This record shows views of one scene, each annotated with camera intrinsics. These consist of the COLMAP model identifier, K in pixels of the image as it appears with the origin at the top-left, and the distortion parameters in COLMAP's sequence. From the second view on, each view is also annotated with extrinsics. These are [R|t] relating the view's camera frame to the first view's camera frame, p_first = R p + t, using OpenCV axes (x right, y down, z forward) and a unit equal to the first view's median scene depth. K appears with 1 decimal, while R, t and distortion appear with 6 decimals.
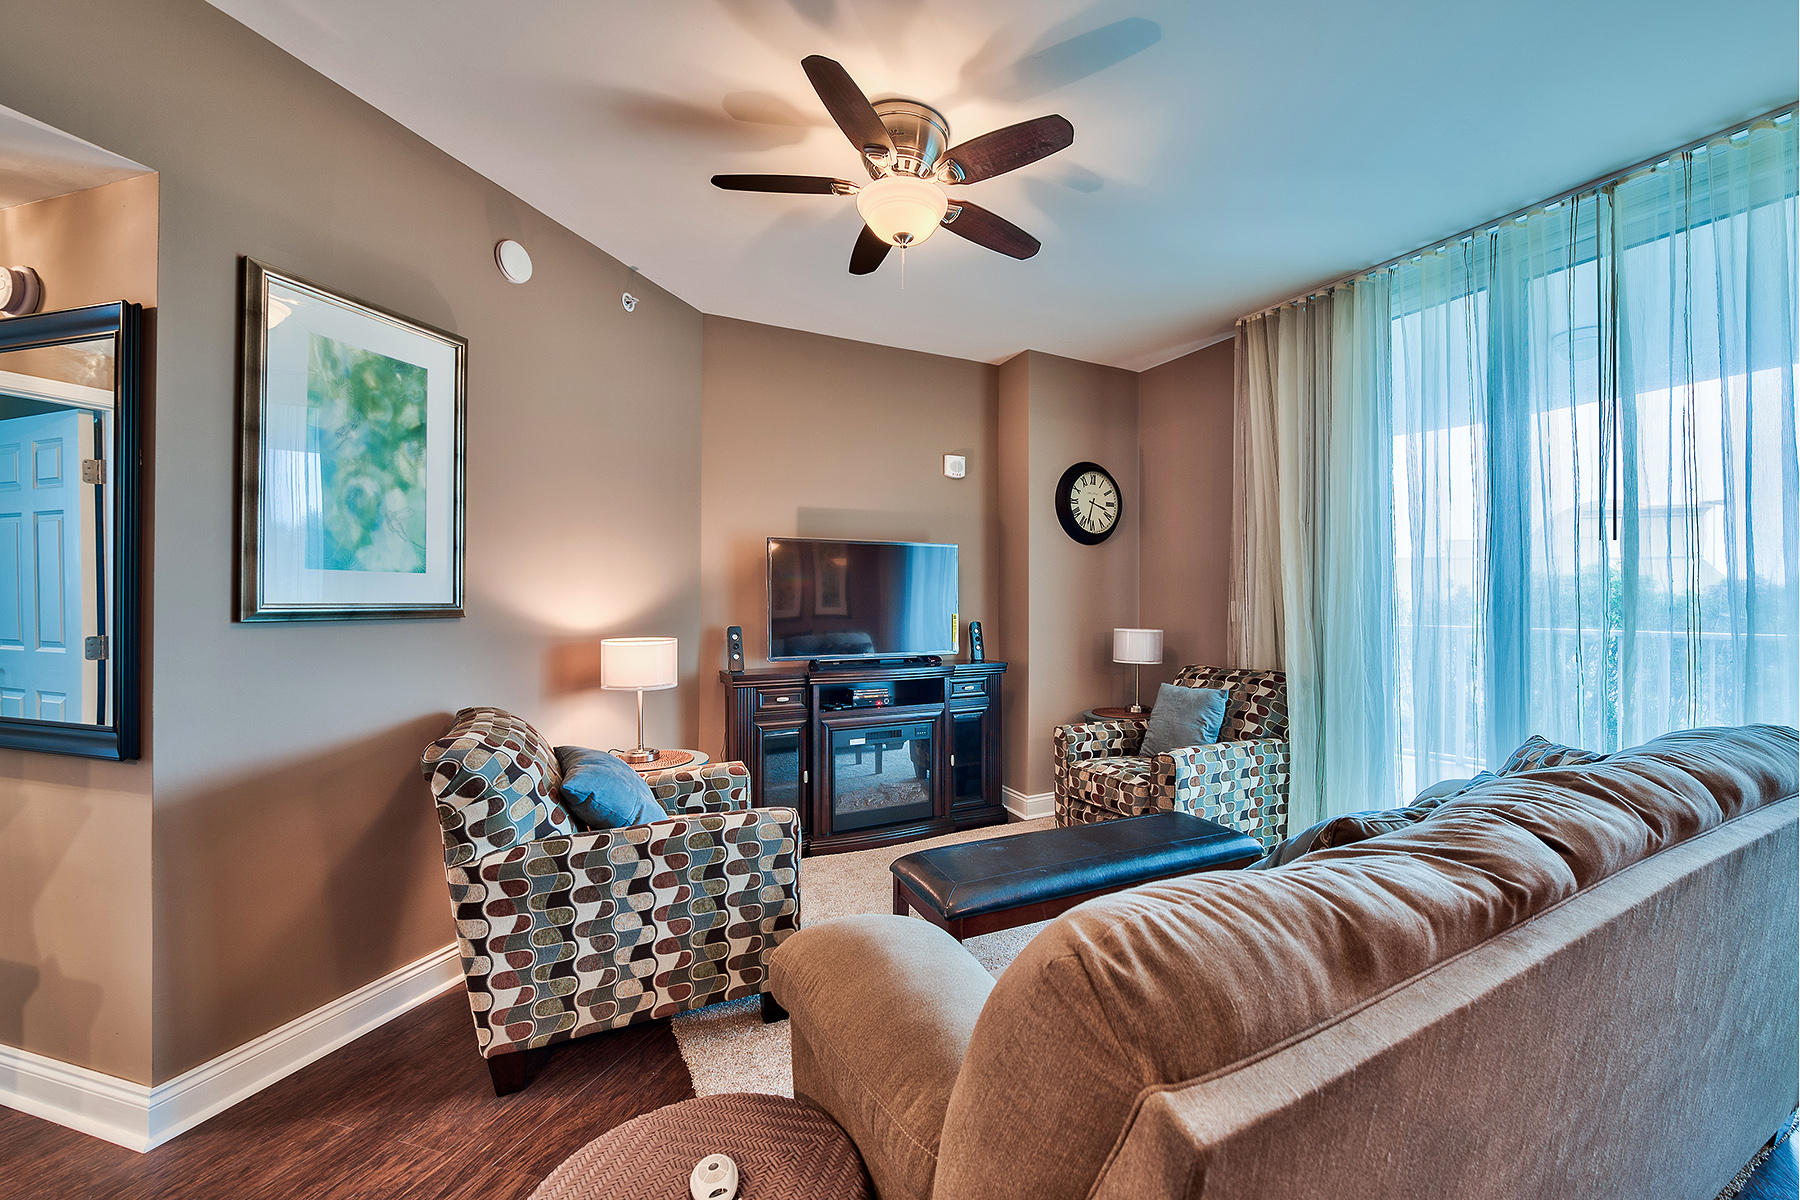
lens RADIAL K [[758.9, 0, 1001.2], [0, 758.9, 598.1], [0, 0, 1]] dist [-0.002139, -0.000654]
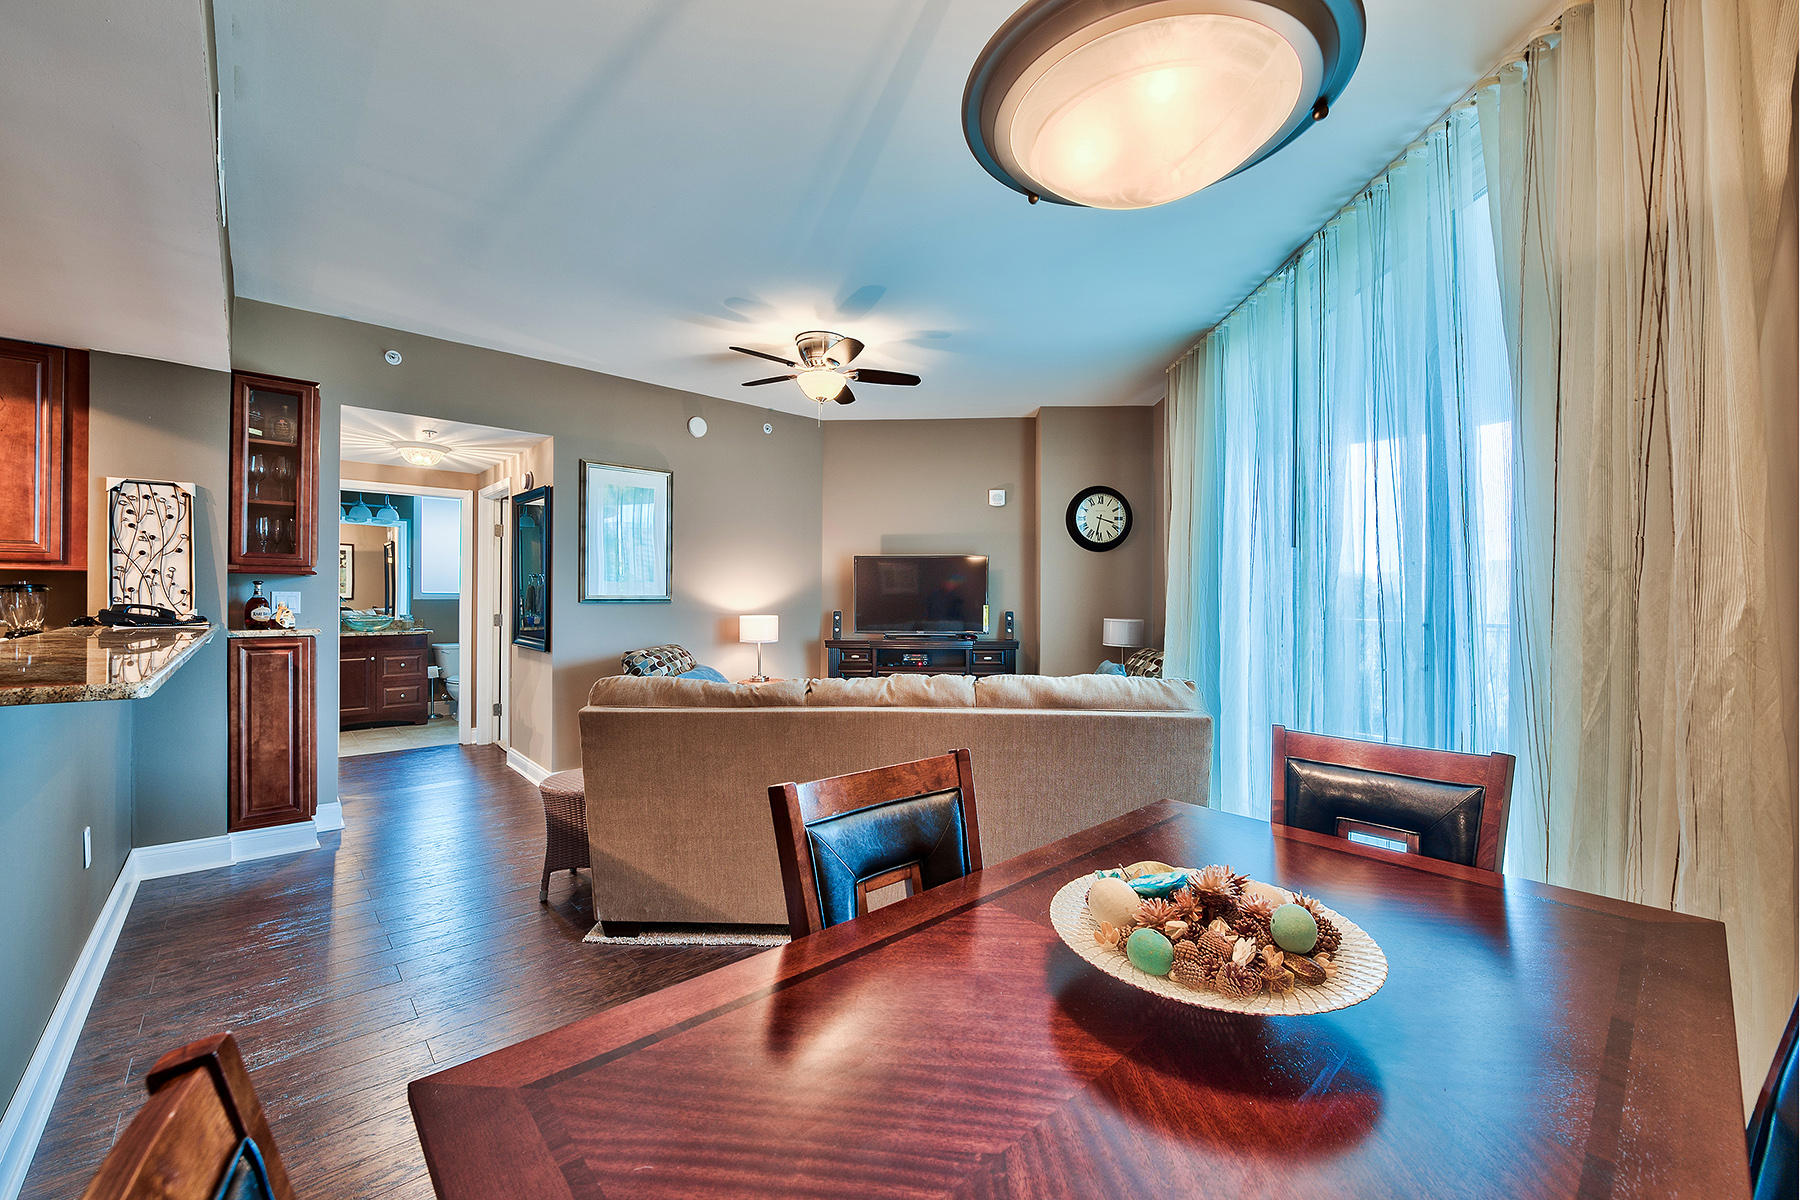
lens RADIAL K [[722.3, 0, 905.1], [0, 722.3, 594.7], [0, 0, 1]] dist [-0.006917, -0.000259]
pose [[0.841534, 0.000144, -0.540205, 0.781986], [-0.001206, 0.999998, -0.001613, 0.005484], [0.540203, 0.002009, 0.841532, -0.289628]]
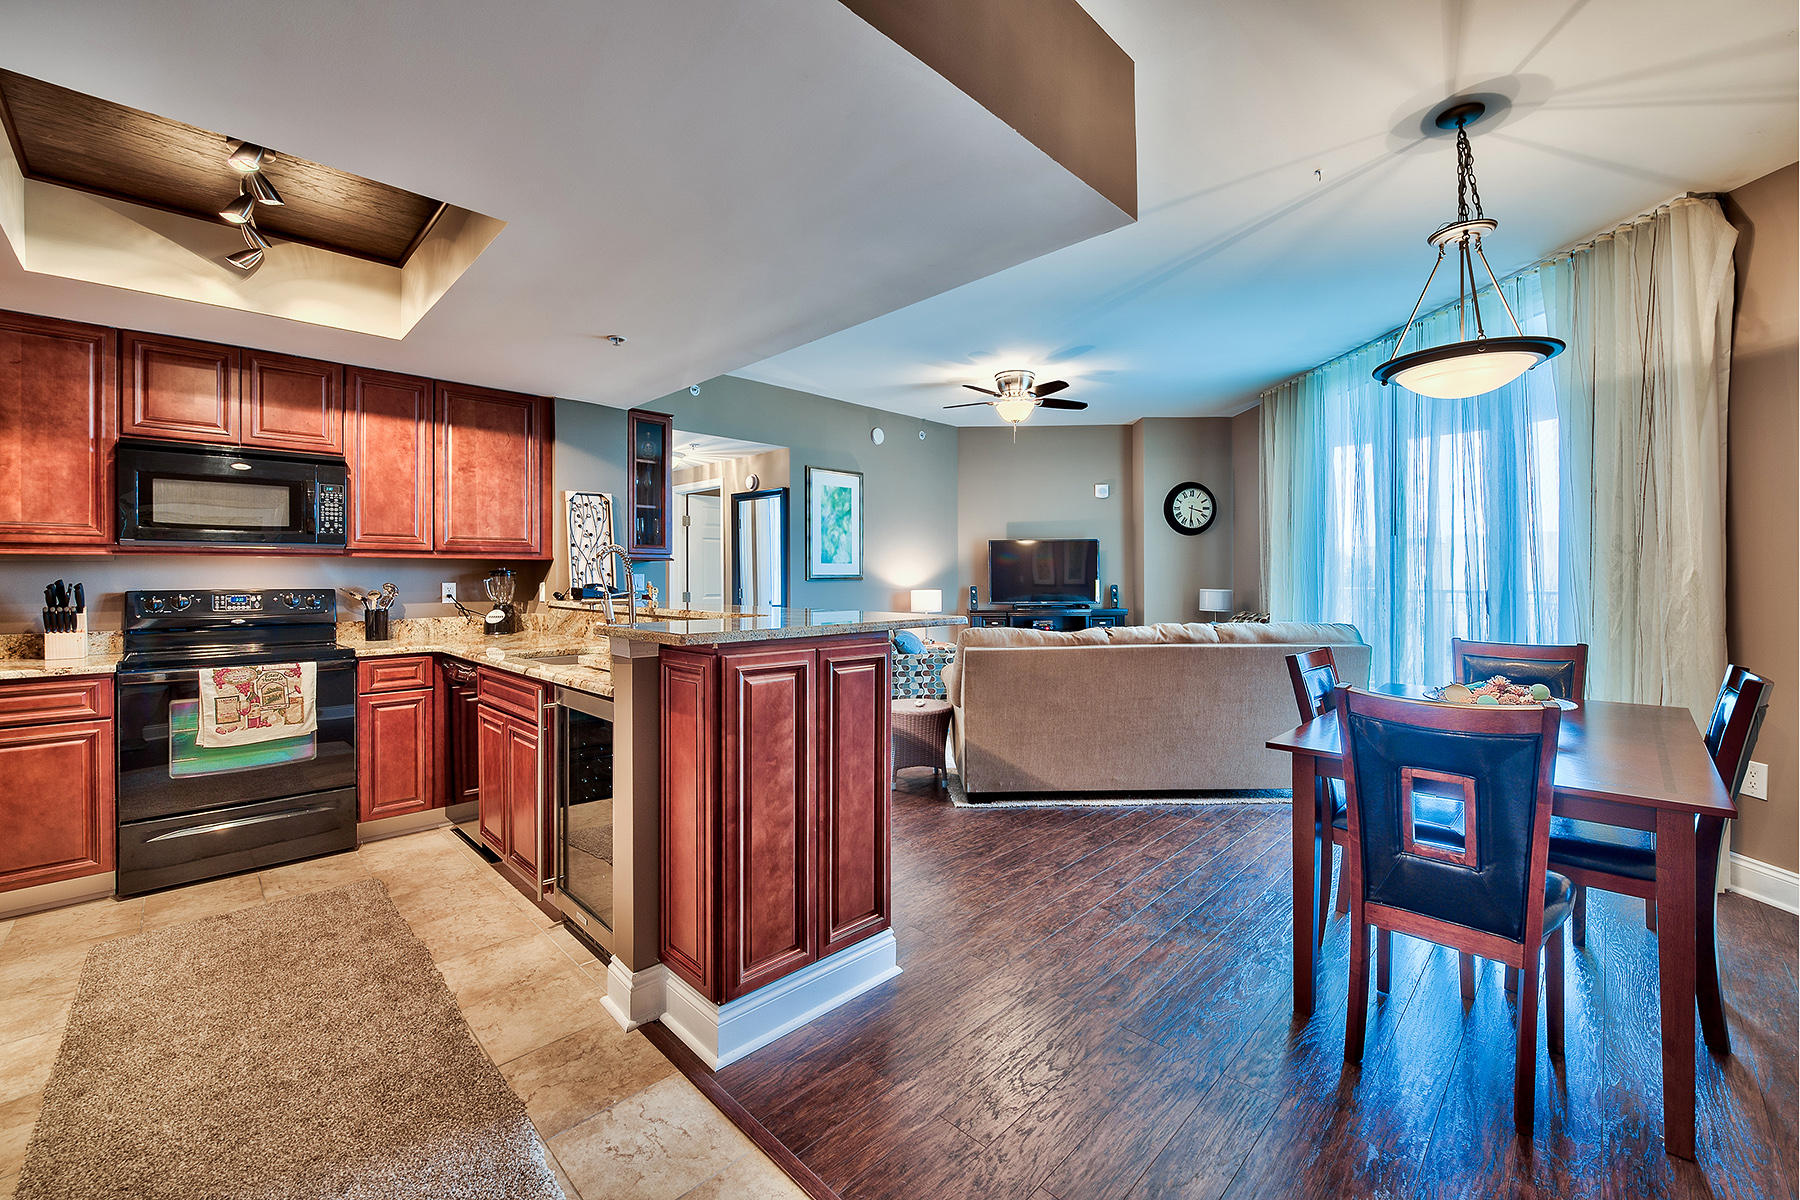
lens RADIAL K [[732.2, 0, 921.5], [0, 732.2, 579.5], [0, 0, 1]] dist [-0.001985, -0.000407]
pose [[0.873792, -0.004638, -0.486277, 0.576656], [0.009522, 0.999926, 0.007573, 0.005525], [0.486206, -0.011248, 0.873772, -0.918698]]
